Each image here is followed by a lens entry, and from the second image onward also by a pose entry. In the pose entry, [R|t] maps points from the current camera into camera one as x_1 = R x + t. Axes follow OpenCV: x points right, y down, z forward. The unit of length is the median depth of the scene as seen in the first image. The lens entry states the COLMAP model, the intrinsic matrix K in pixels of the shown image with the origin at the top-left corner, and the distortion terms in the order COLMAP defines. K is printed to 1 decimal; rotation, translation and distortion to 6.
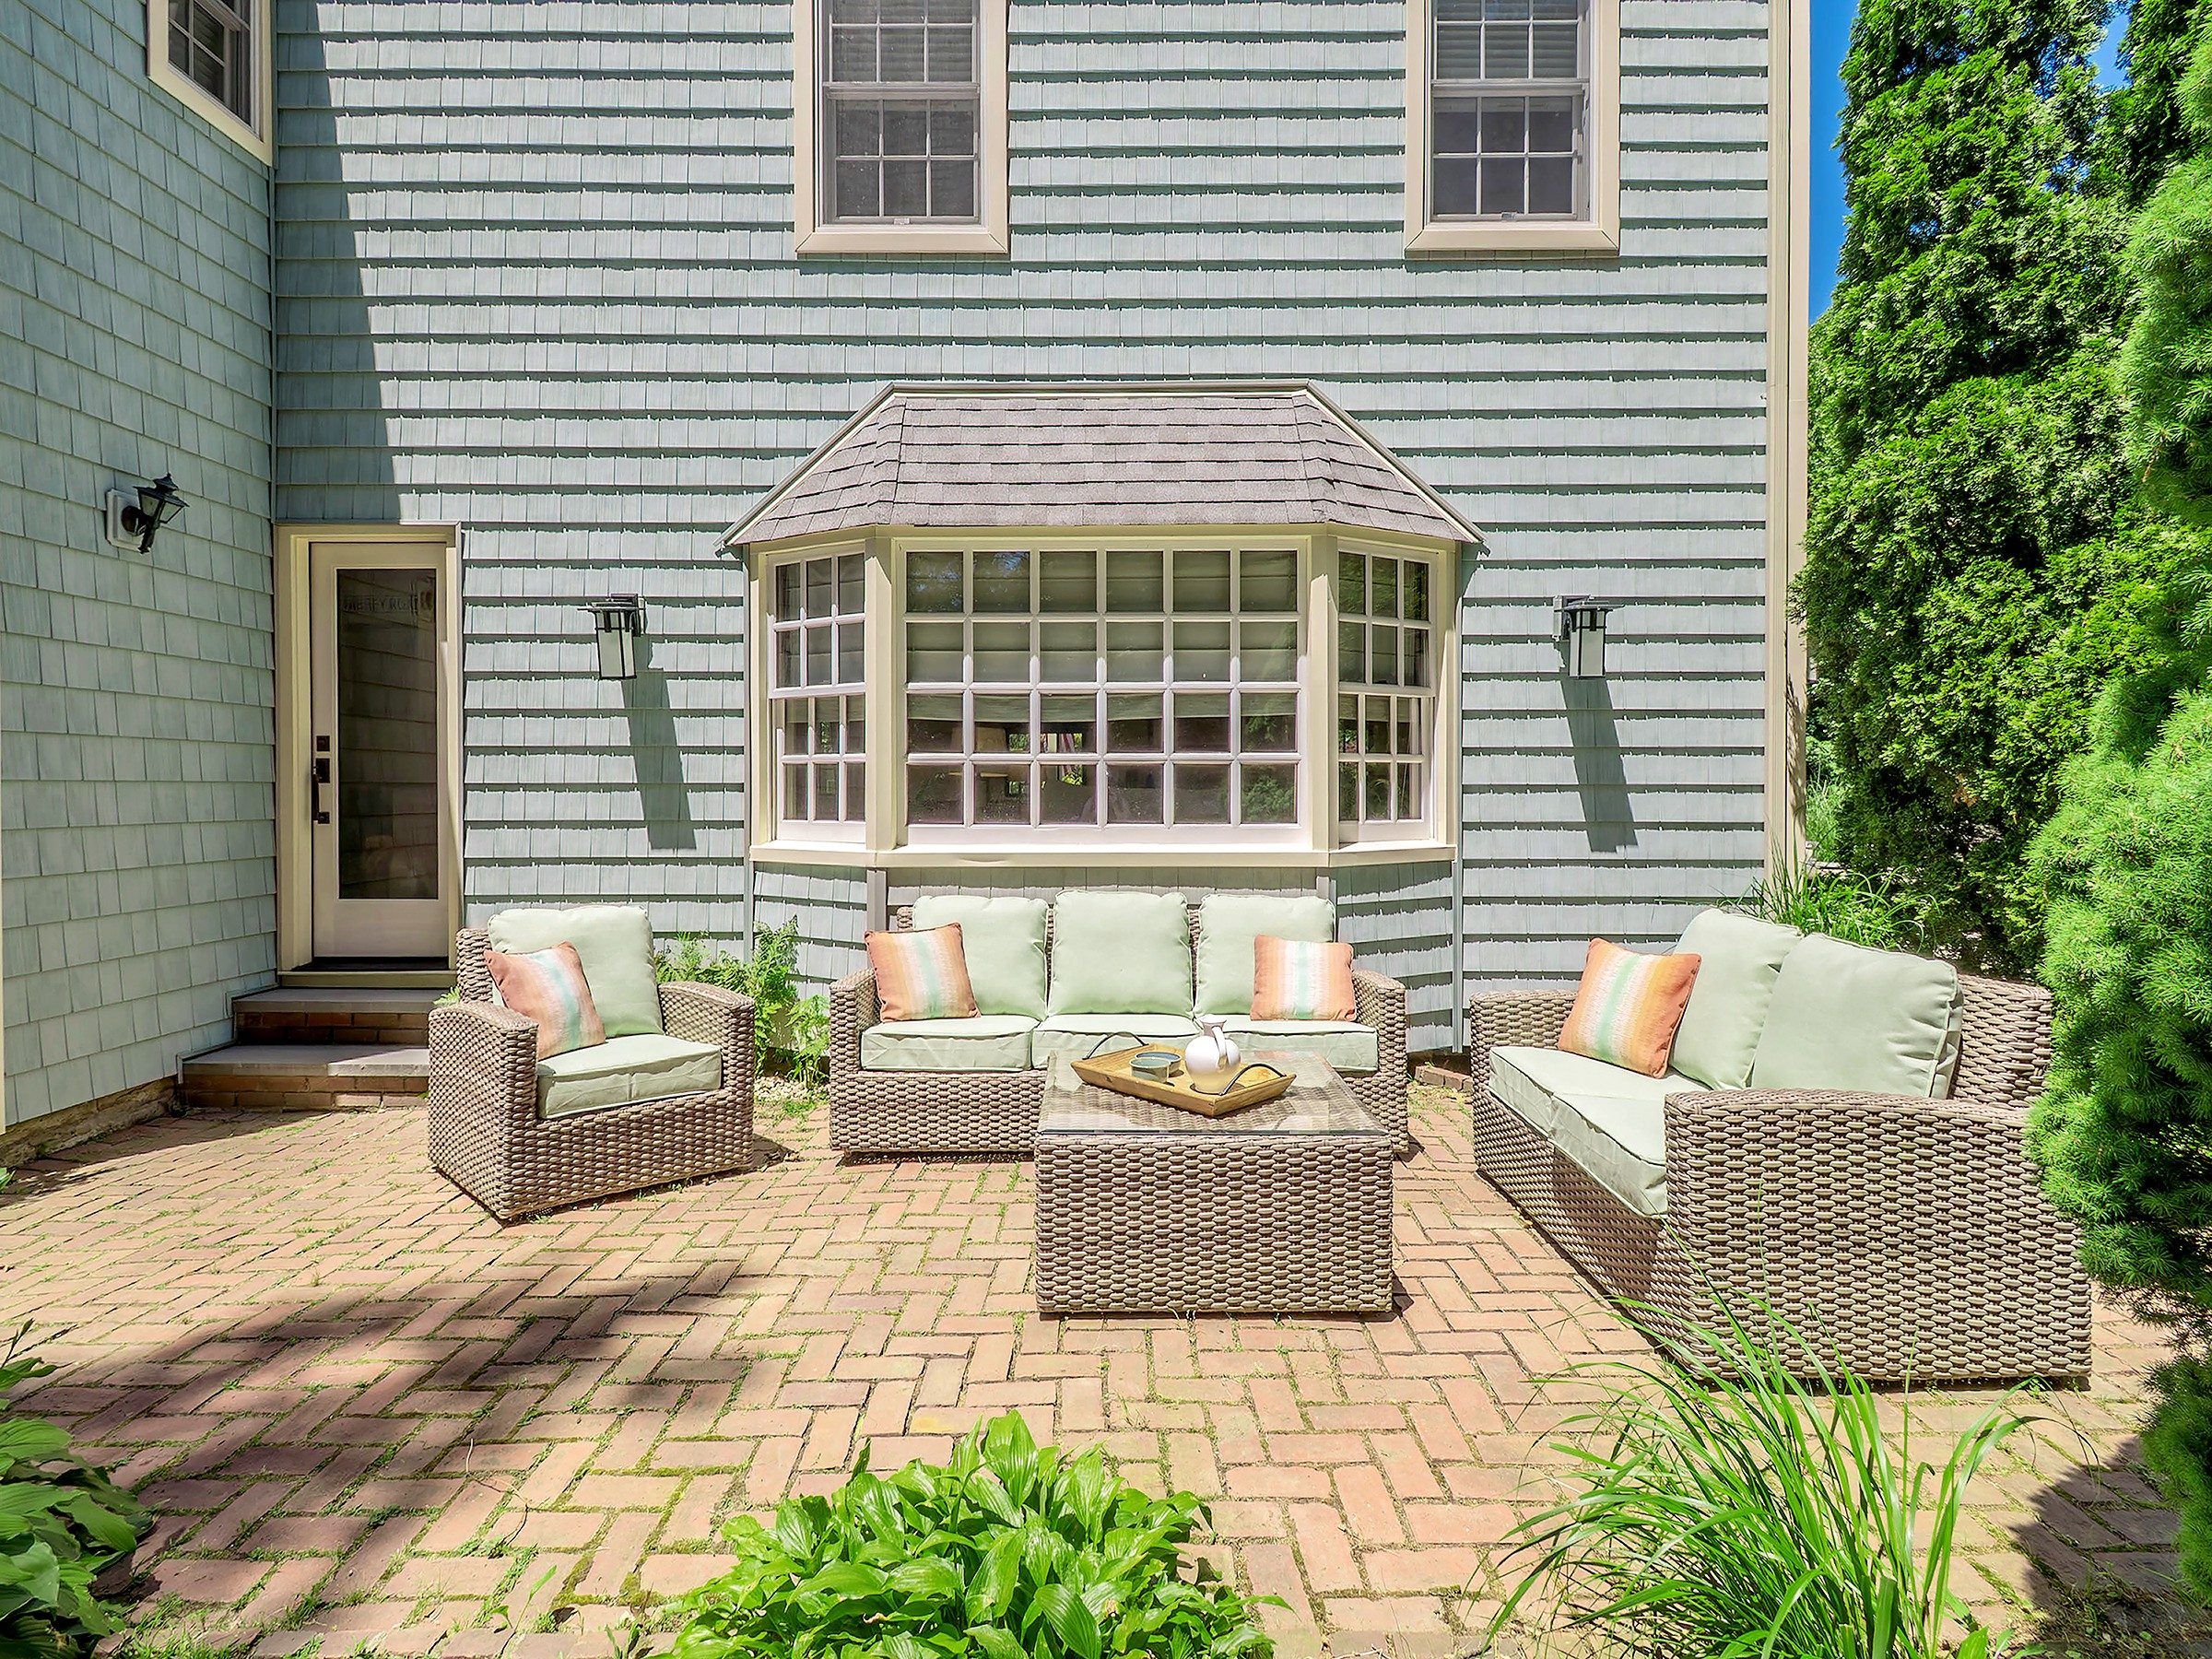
lens RADIAL K [[1178.2, 0, 1100.5], [0, 1178.2, 790.7], [0, 0, 1]] dist [0.016424, -0.012347]
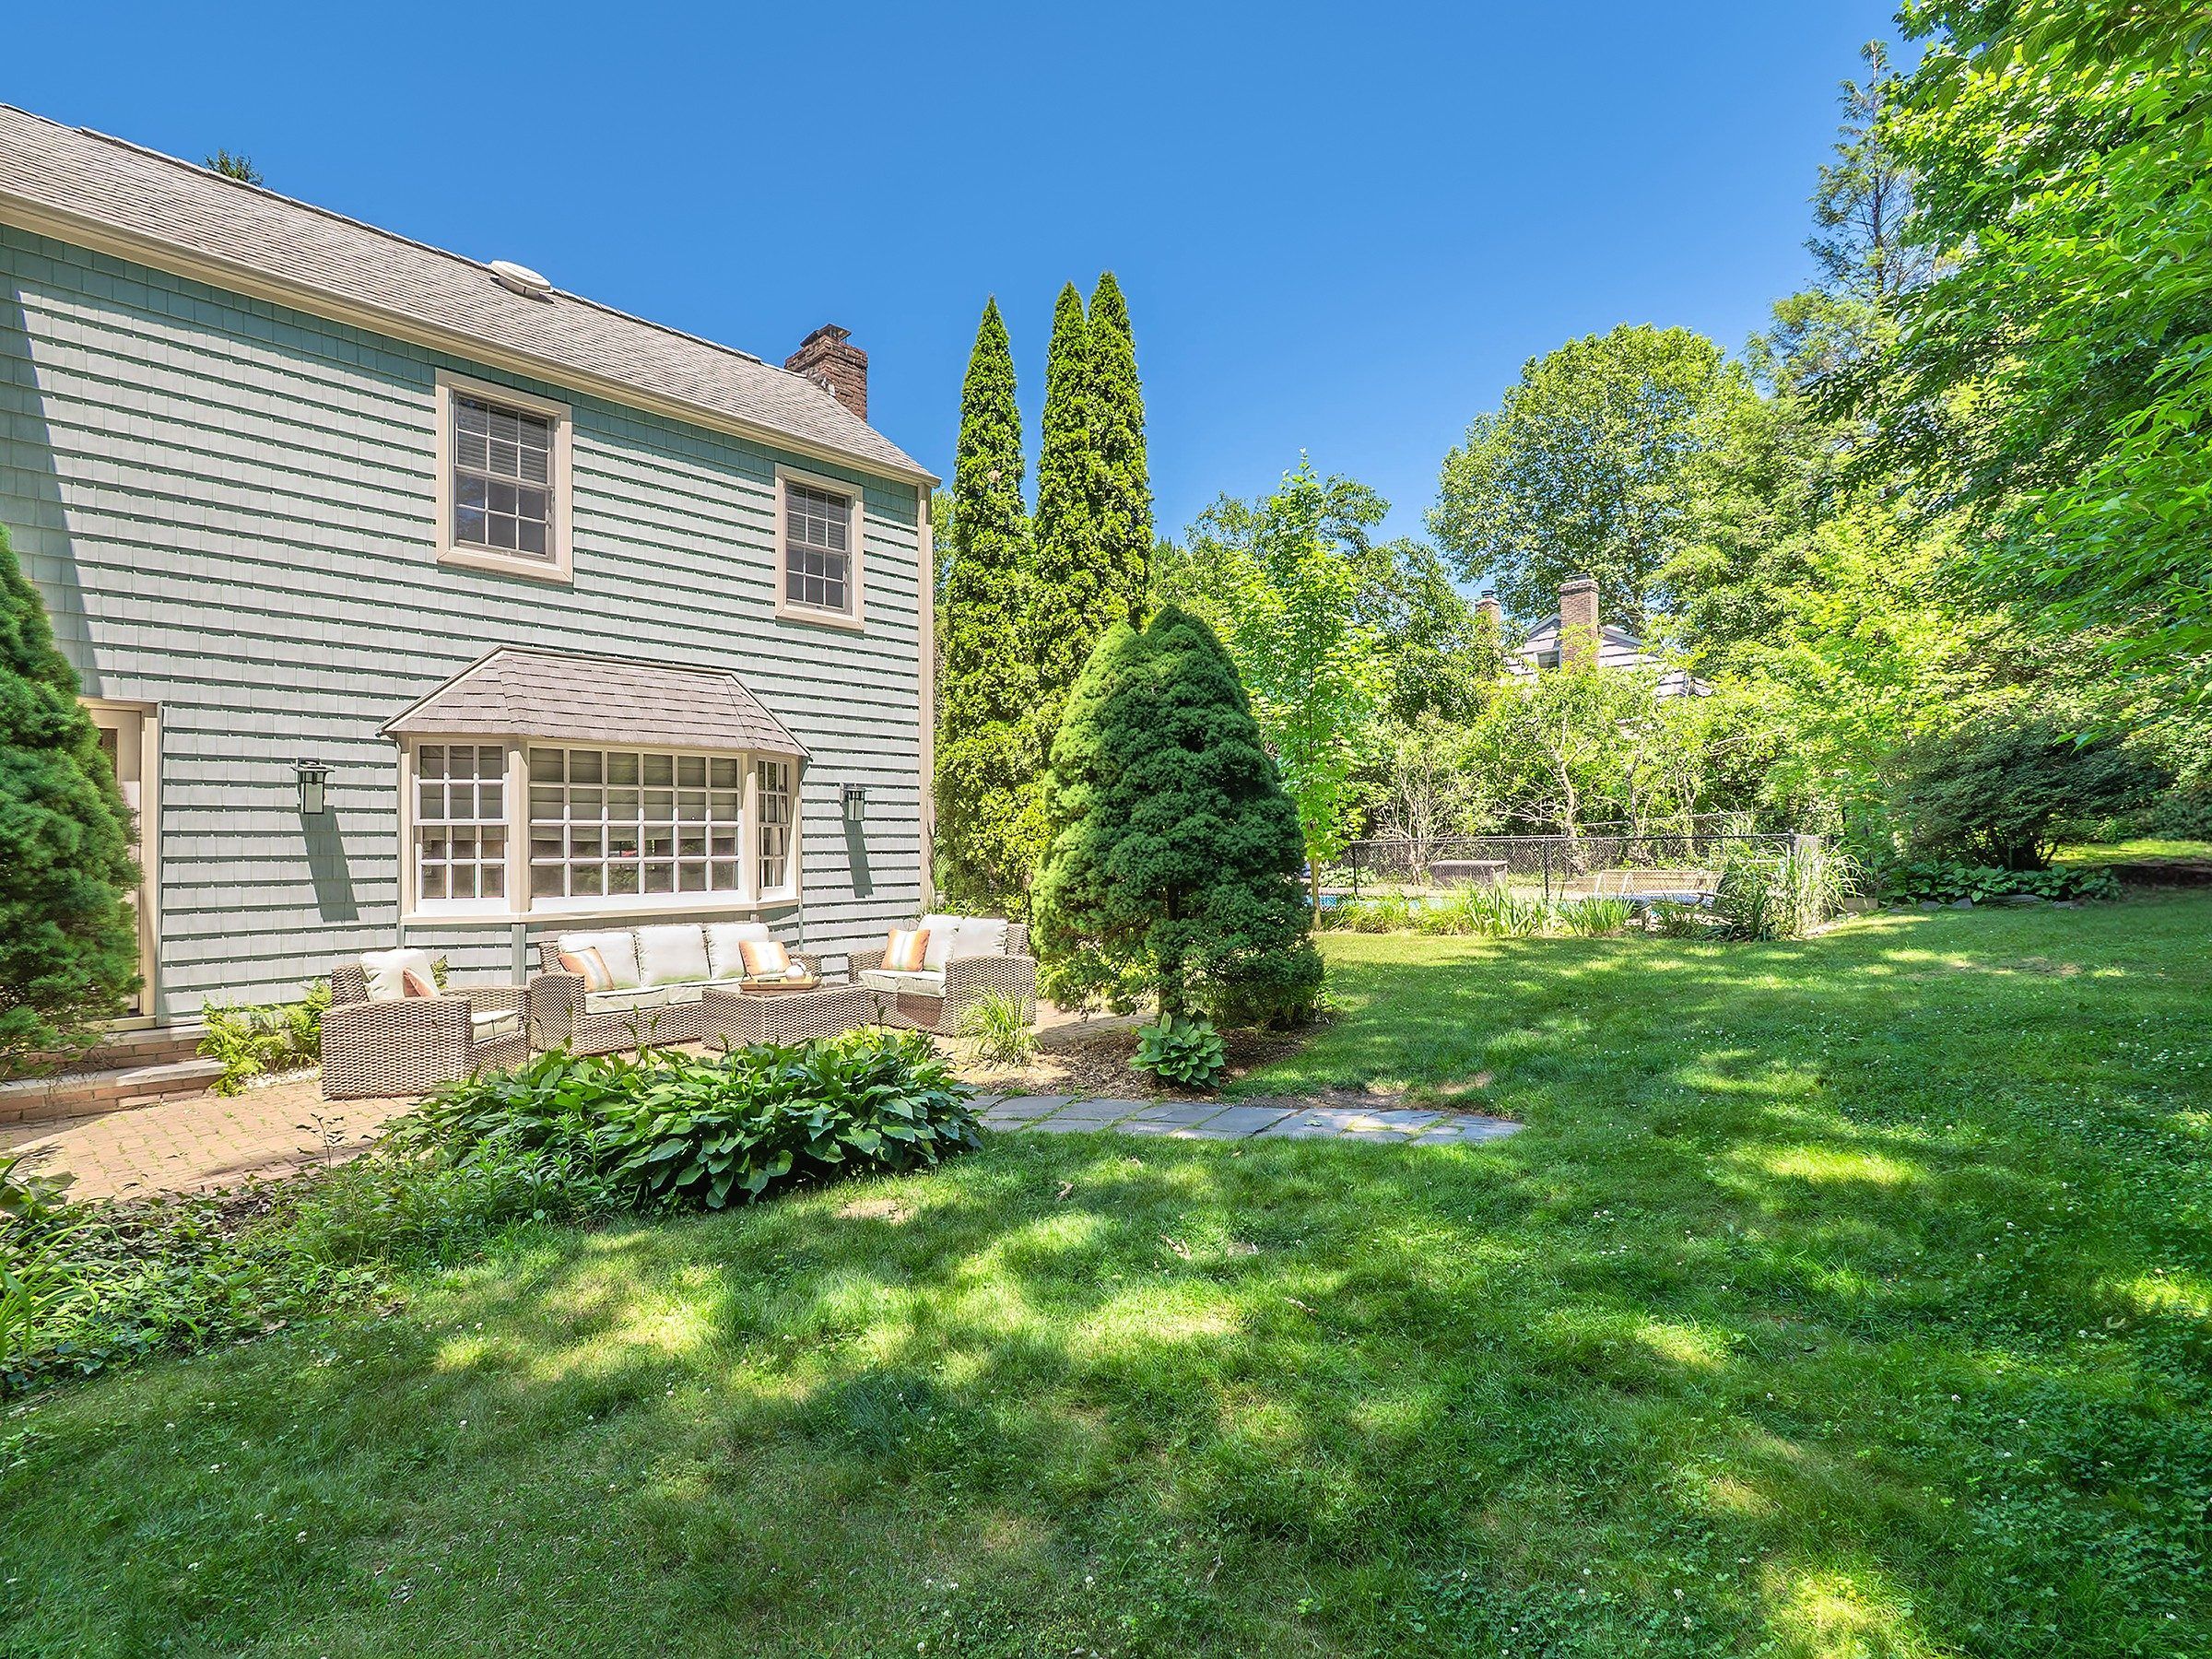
lens RADIAL K [[1020.5, 0, 1104.6], [0, 1020.5, 850.9], [0, 0, 1]] dist [0.000643, 0.000361]
pose [[0.700949, -0.008997, 0.713155, -0.636794], [0.012786, 0.999918, 0.000048, -0.031338], [-0.713097, 0.009084, 0.701007, -0.693220]]
